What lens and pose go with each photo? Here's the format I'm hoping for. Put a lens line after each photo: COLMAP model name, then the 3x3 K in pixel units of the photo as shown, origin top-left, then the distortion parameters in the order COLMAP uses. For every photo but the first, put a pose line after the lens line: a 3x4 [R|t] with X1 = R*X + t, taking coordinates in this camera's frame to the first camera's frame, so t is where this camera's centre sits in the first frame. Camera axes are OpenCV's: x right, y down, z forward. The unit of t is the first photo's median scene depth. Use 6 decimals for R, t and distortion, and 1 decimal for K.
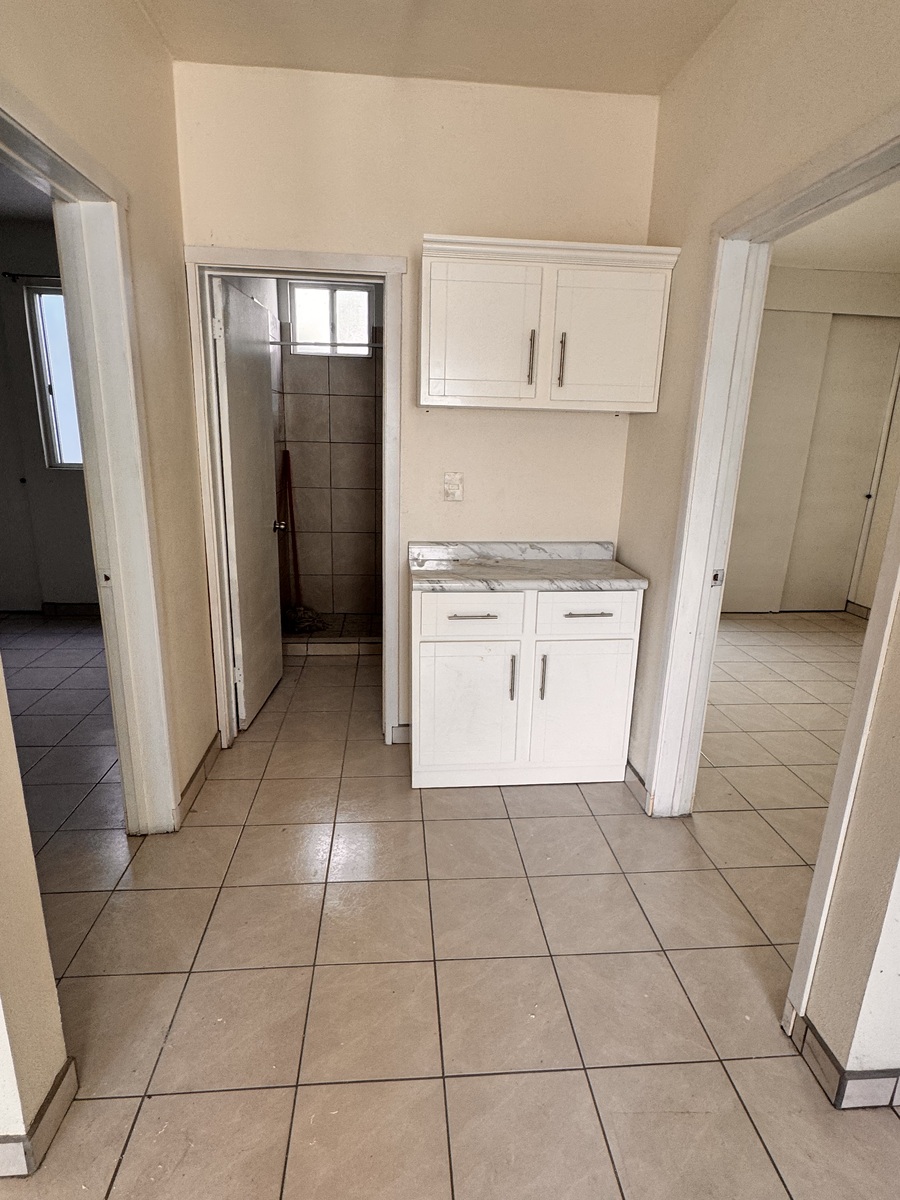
lens RADIAL K [[638.4, 0, 451.4], [0, 638.4, 602.8], [0, 0, 1]] dist [-0.006643, 0.004400]
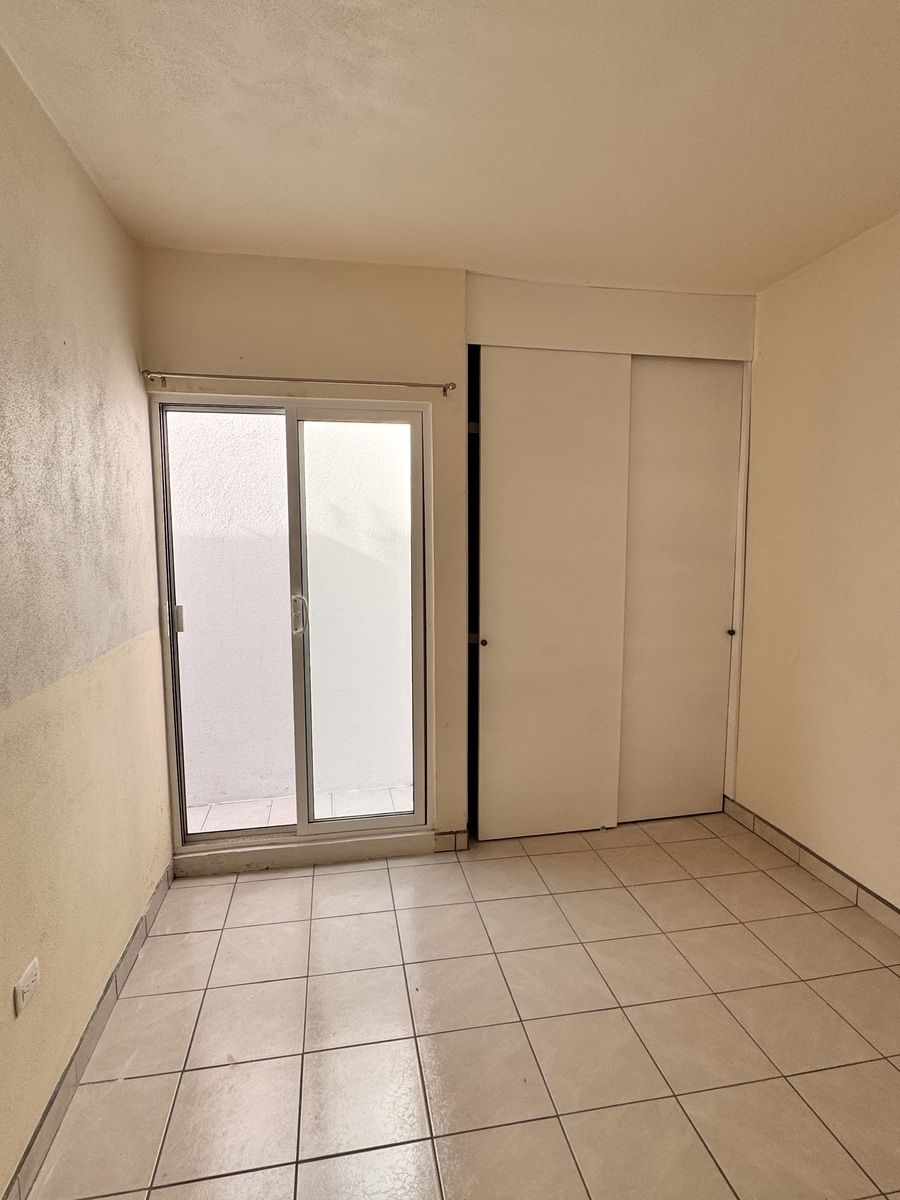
lens RADIAL K [[638.4, 0, 448.5], [0, 638.4, 603.0], [0, 0, 1]] dist [-0.006643, 0.004400]
pose [[0.995292, -0.045712, 0.085469, 0.322411], [0.058331, 0.986730, -0.151530, -0.115912], [-0.077408, 0.155802, 0.984751, 0.393562]]
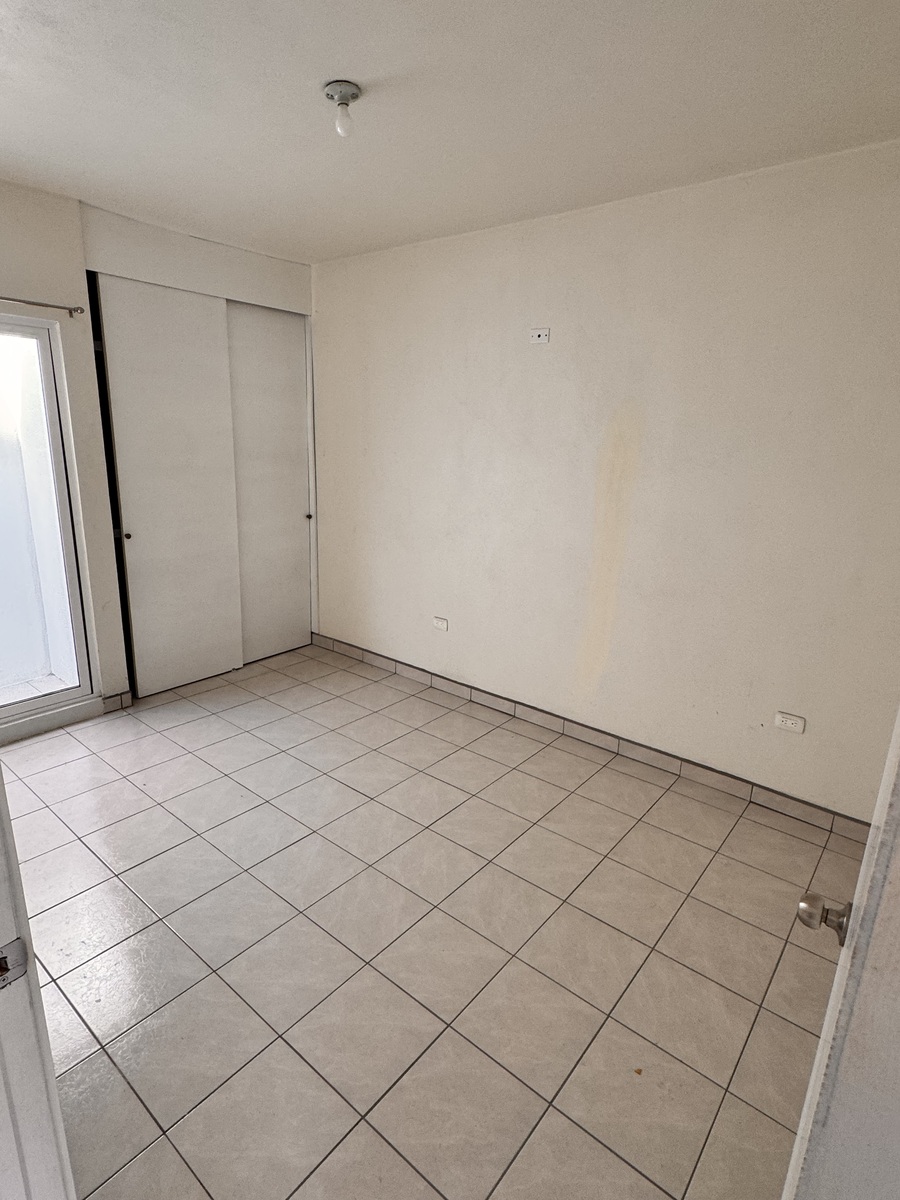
lens RADIAL K [[638.4, 0, 452.7], [0, 638.4, 601.8], [0, 0, 1]] dist [-0.006643, 0.004400]
pose [[0.699443, -0.193731, 0.687931, 0.161087], [0.174075, 0.979751, 0.098924, -0.103616], [-0.693165, 0.050560, 0.719003, 0.229848]]
